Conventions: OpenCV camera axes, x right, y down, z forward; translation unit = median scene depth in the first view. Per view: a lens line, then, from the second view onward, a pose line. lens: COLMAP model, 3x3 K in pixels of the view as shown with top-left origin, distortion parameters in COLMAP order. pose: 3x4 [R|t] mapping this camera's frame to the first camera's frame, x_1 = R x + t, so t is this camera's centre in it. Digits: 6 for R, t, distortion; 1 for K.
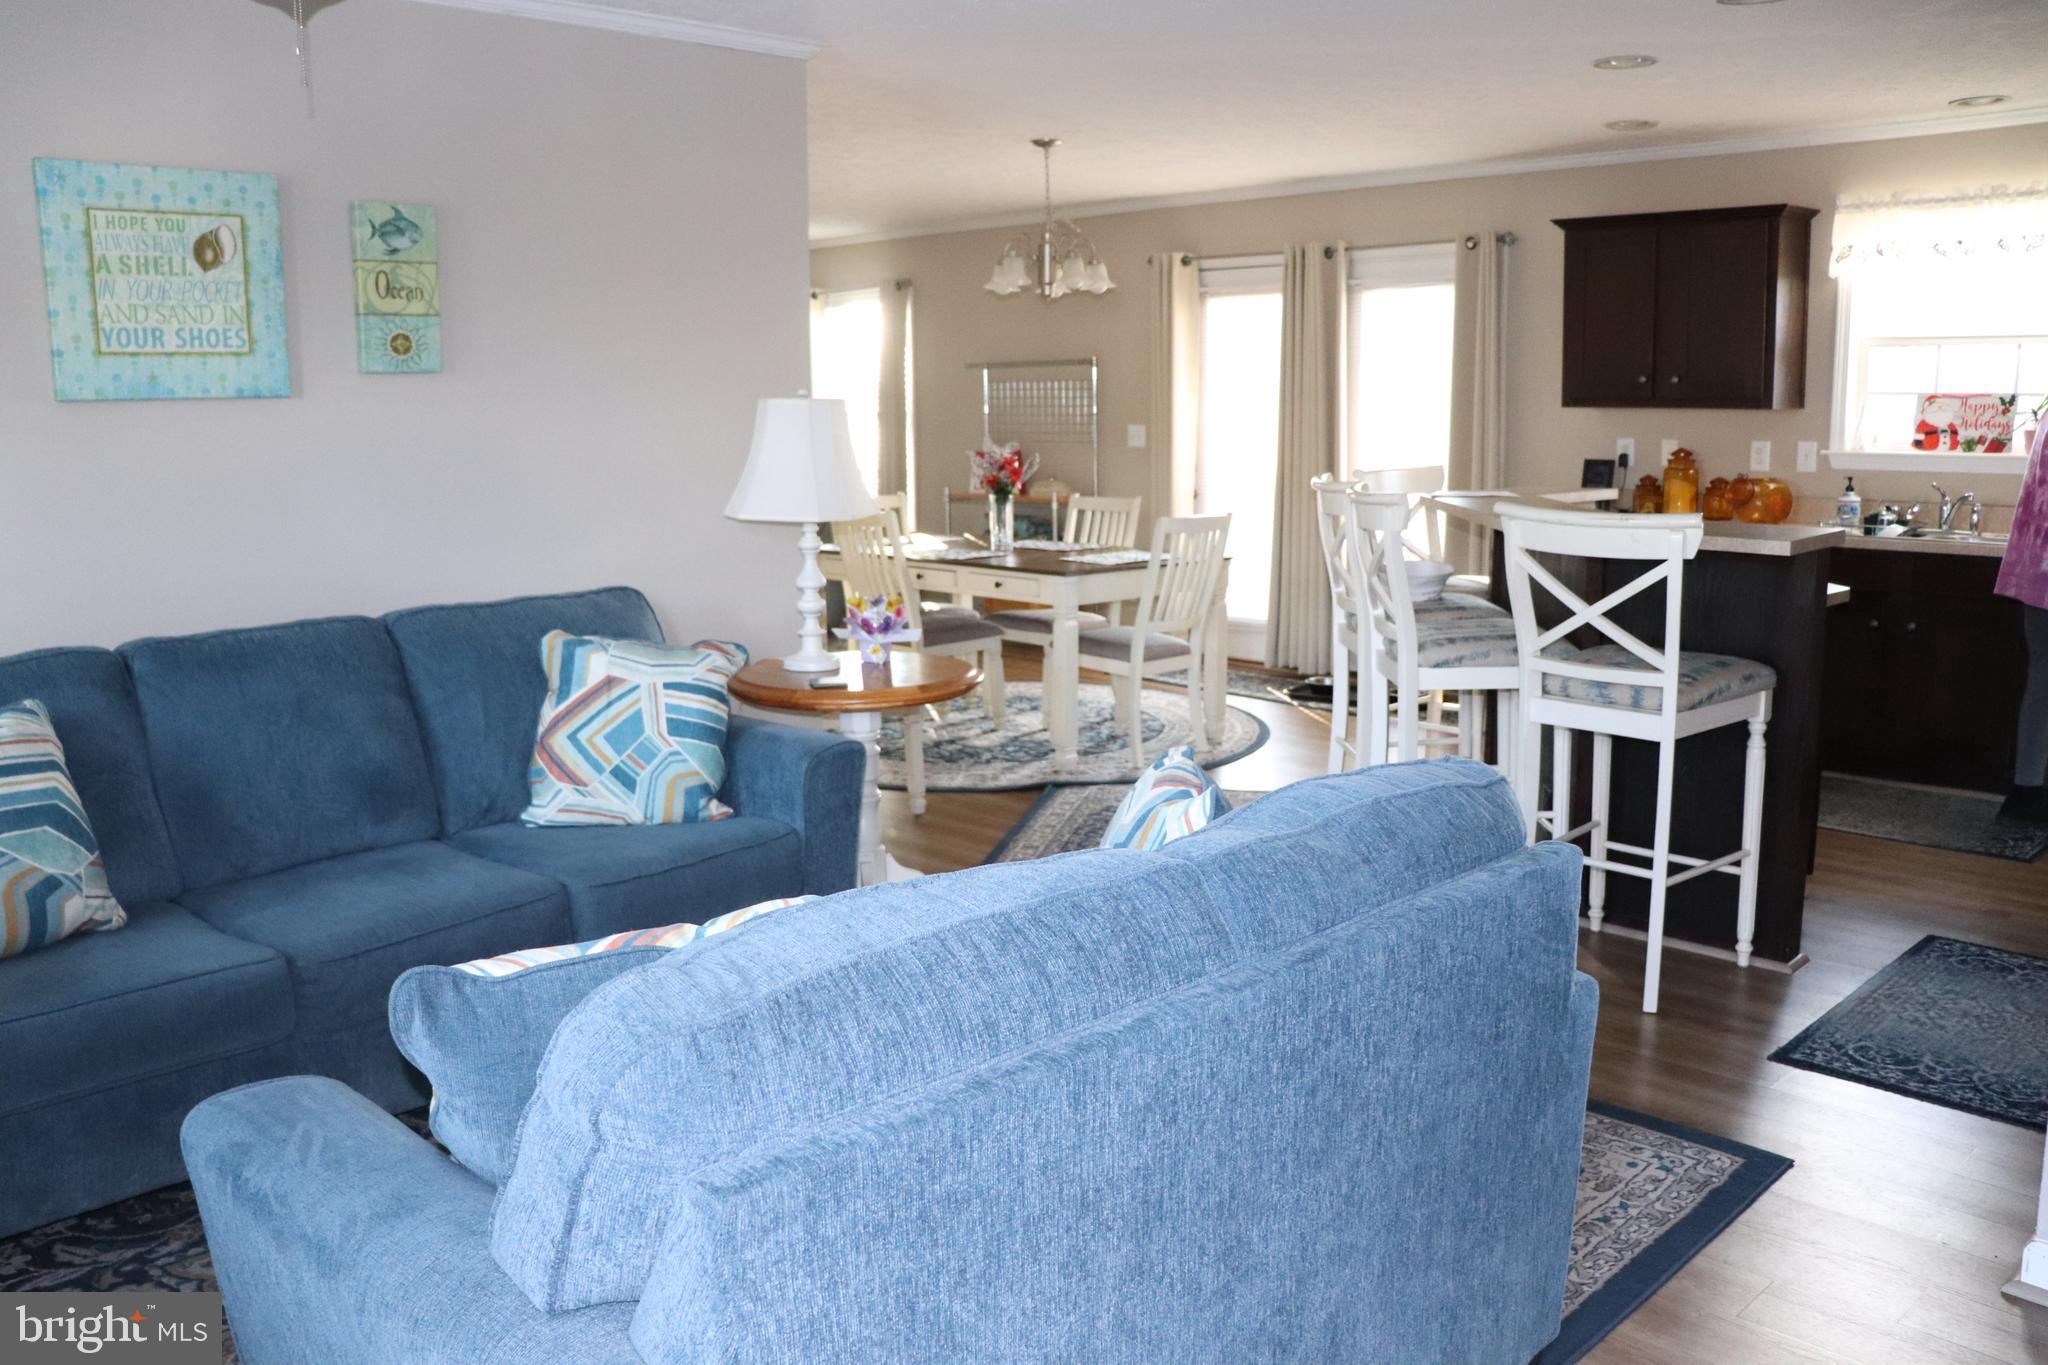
lens RADIAL K [[1694.8, 0, 1024.7], [0, 1694.8, 680.6], [0, 0, 1]] dist [-0.175541, 0.158987]
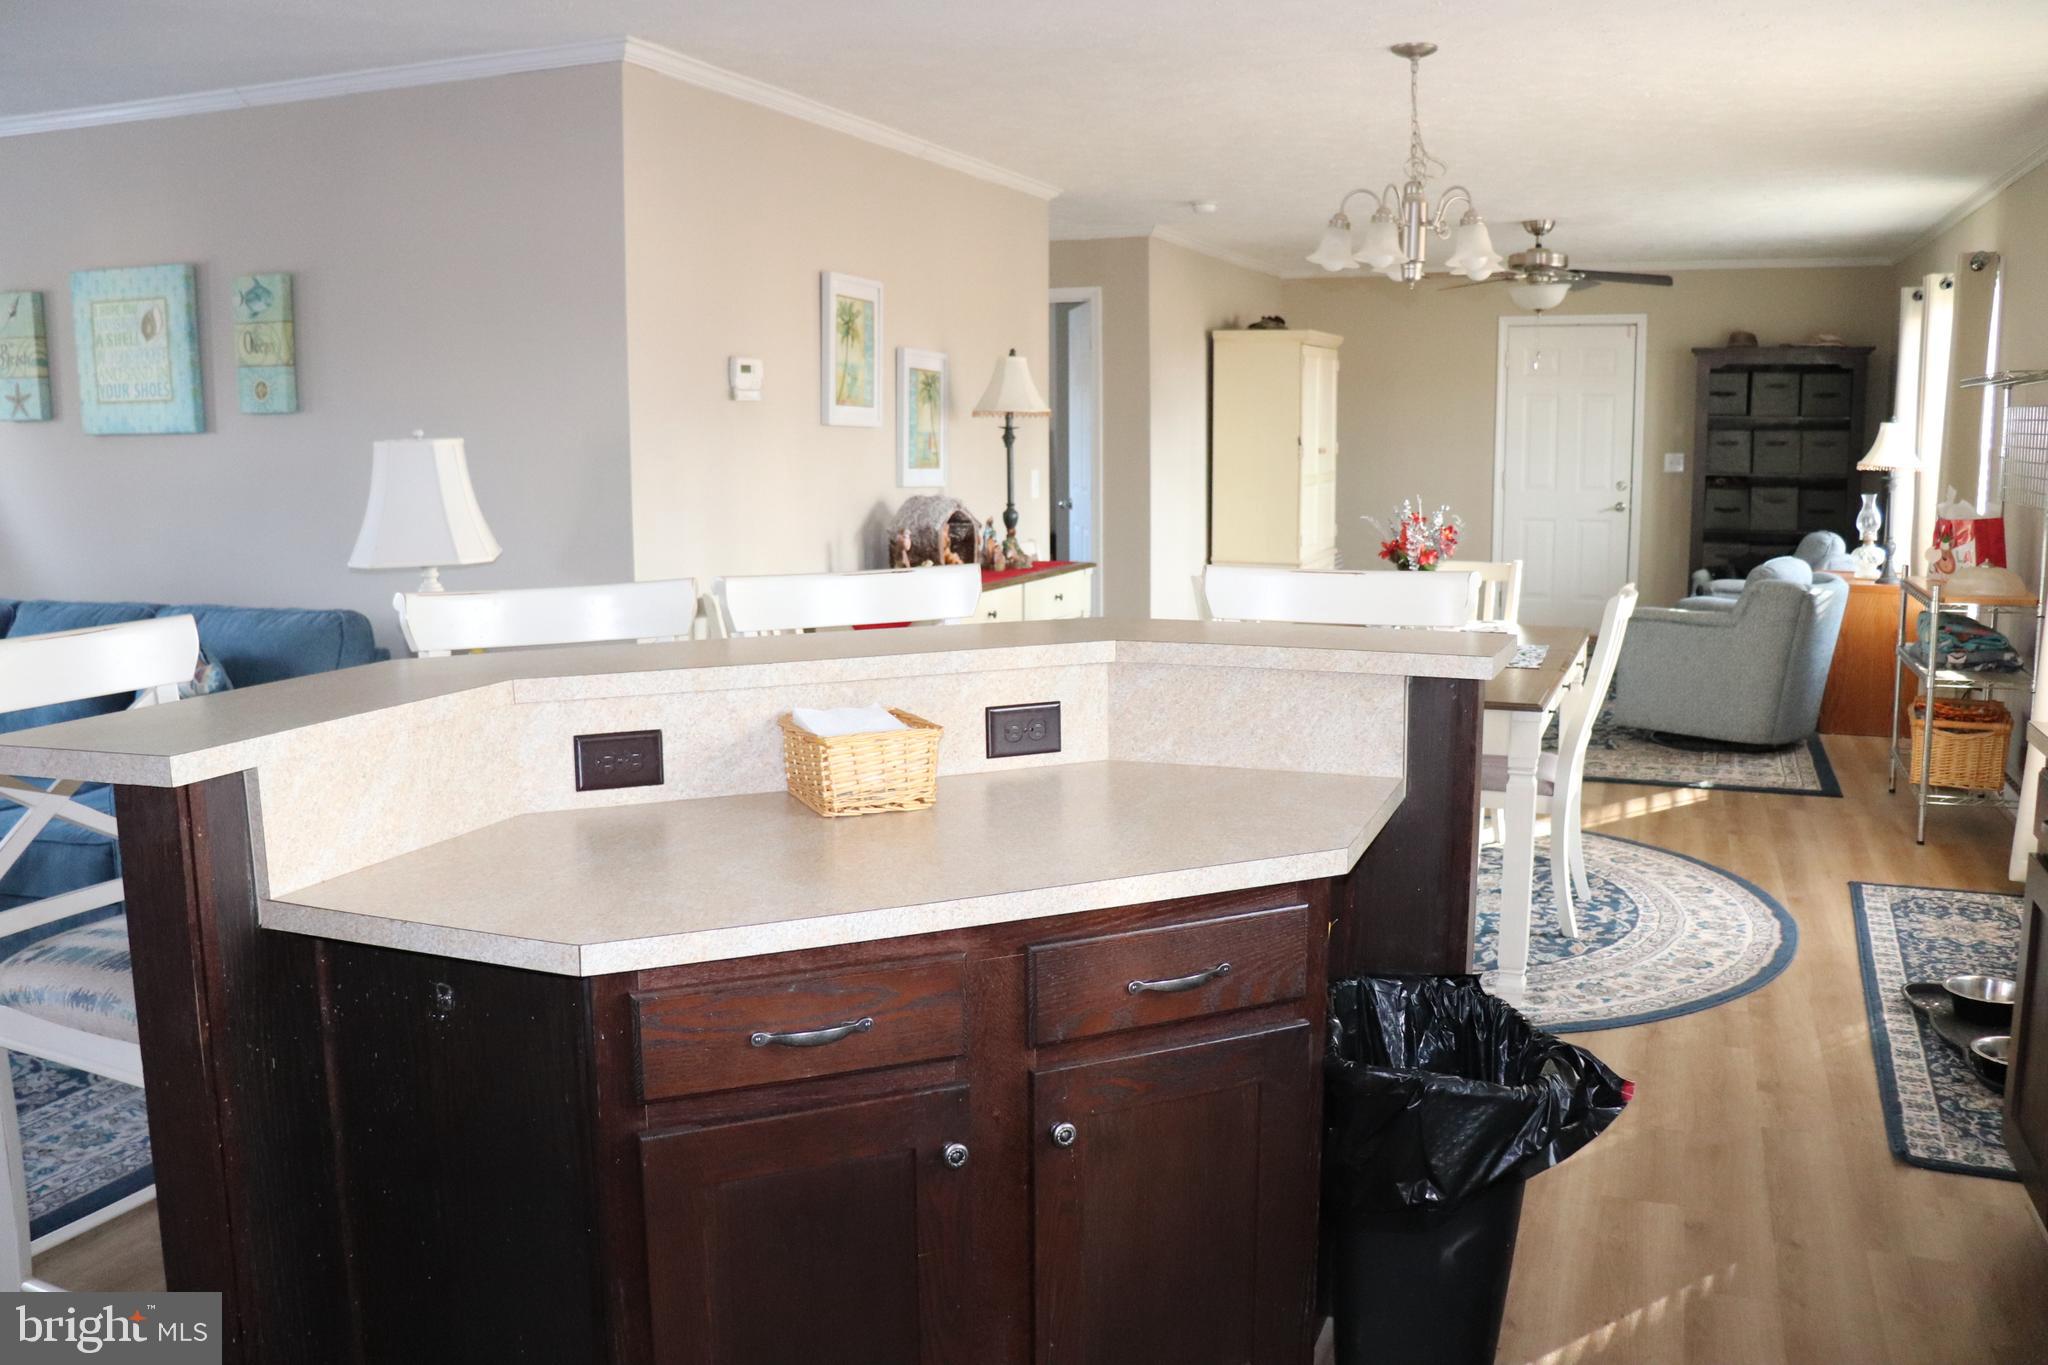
lens RADIAL K [[1694.8, 0, 1018.1], [0, 1694.8, 678.8], [0, 0, 1]] dist [-0.175541, 0.158987]
pose [[0.410498, 0.142190, -0.900707, 0.962788], [-0.148035, 0.985056, 0.088039, -0.181751], [0.899765, 0.097196, 0.425413, 1.001053]]
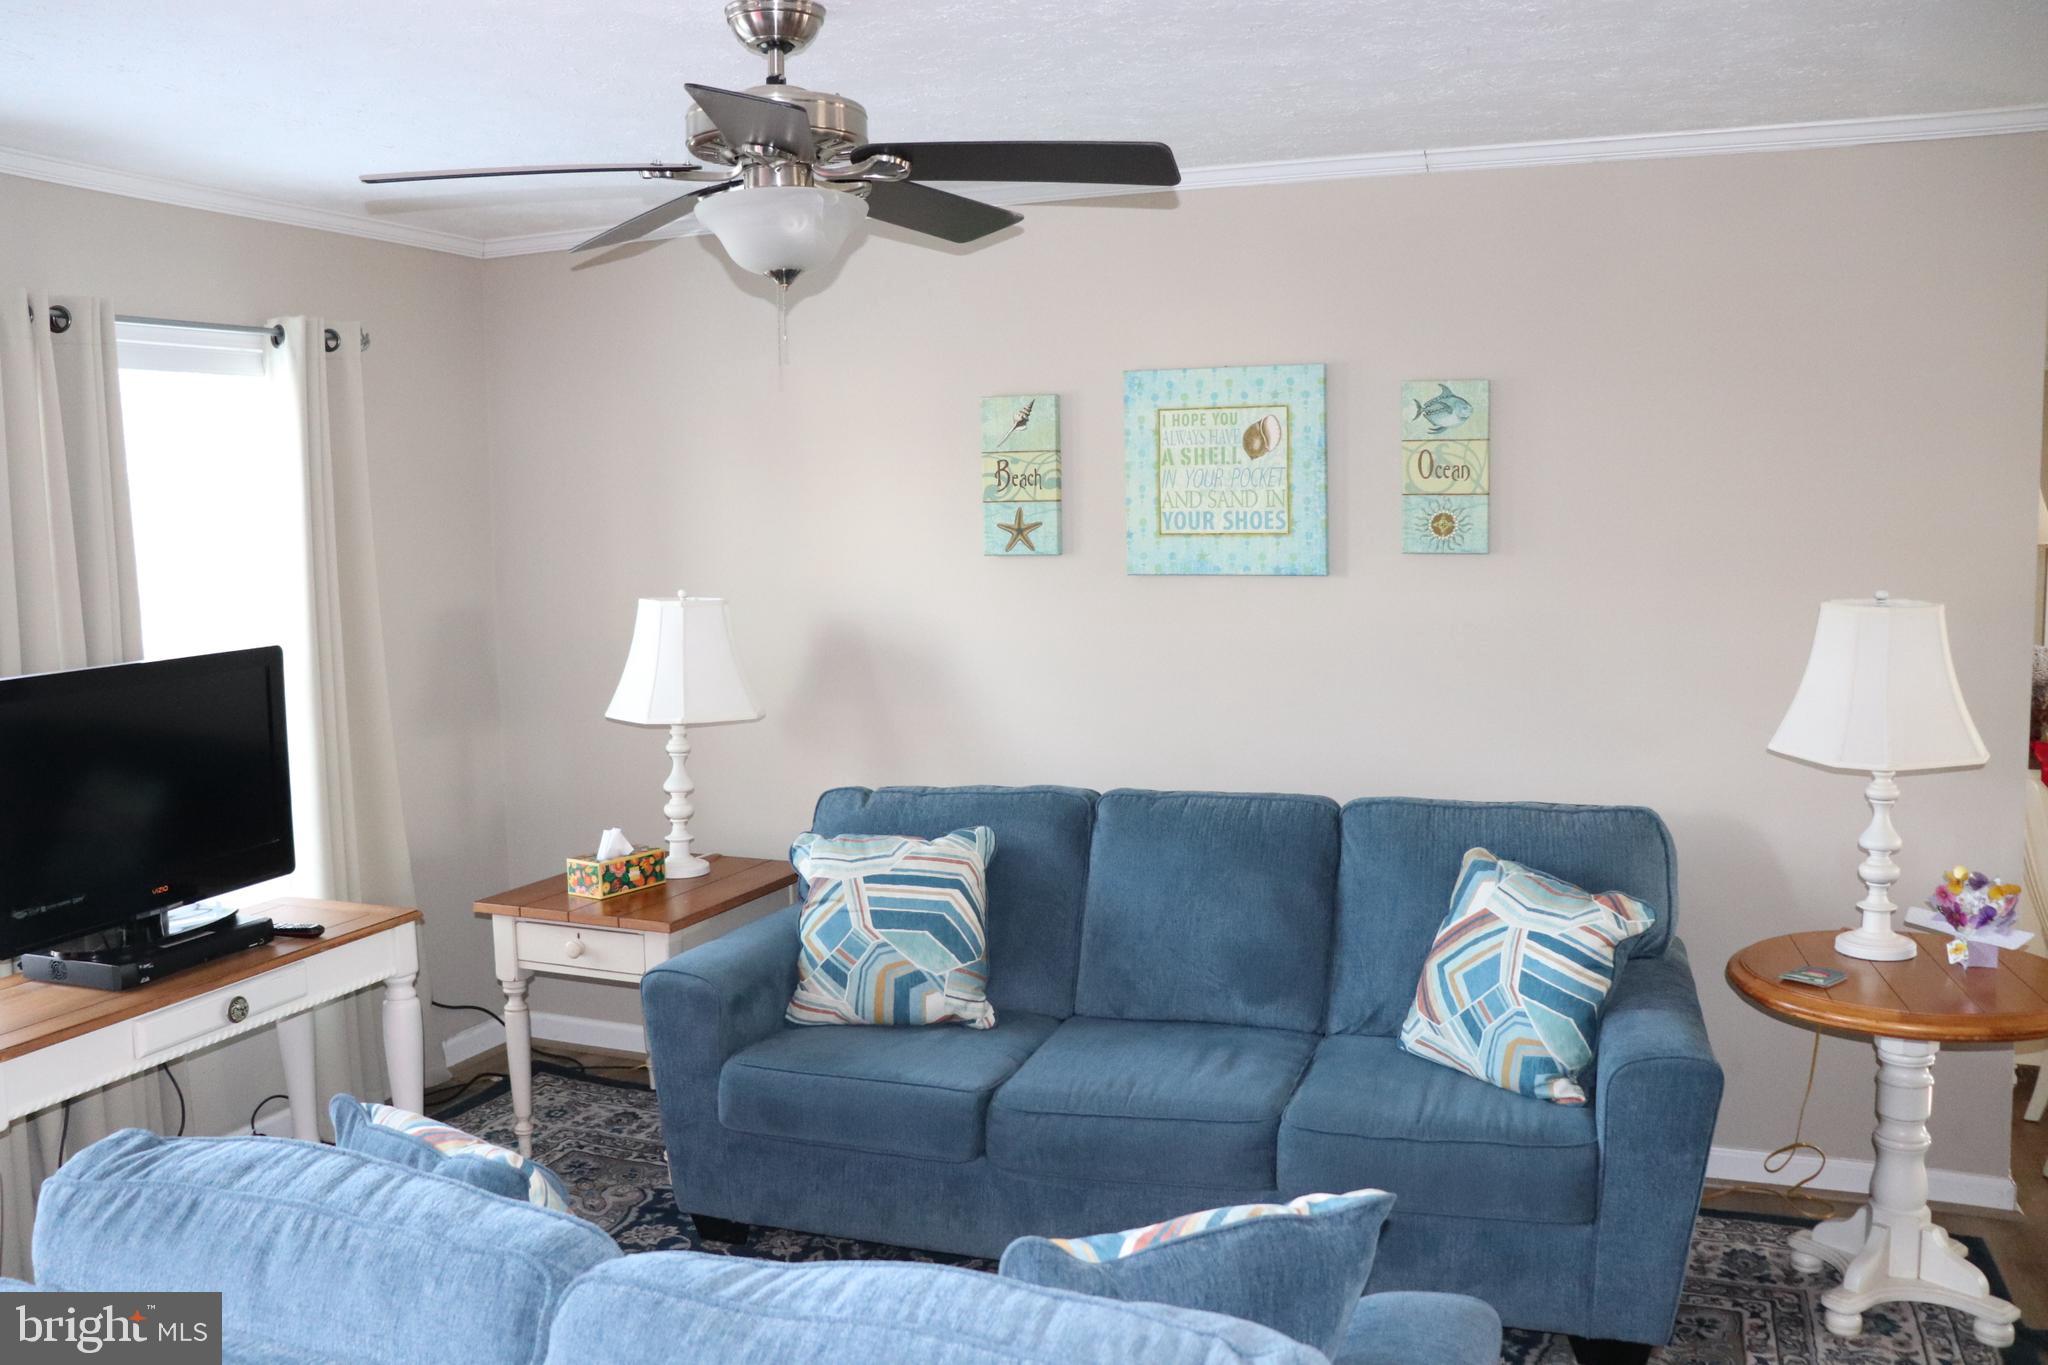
lens RADIAL K [[1694.8, 0, 1018.3], [0, 1694.8, 697.5], [0, 0, 1]] dist [-0.175541, 0.158987]
pose [[0.405392, 0.104062, -0.908201, 0.420494], [-0.138433, 0.989030, 0.051531, -0.118726], [0.903600, 0.104835, 0.415351, 0.374105]]
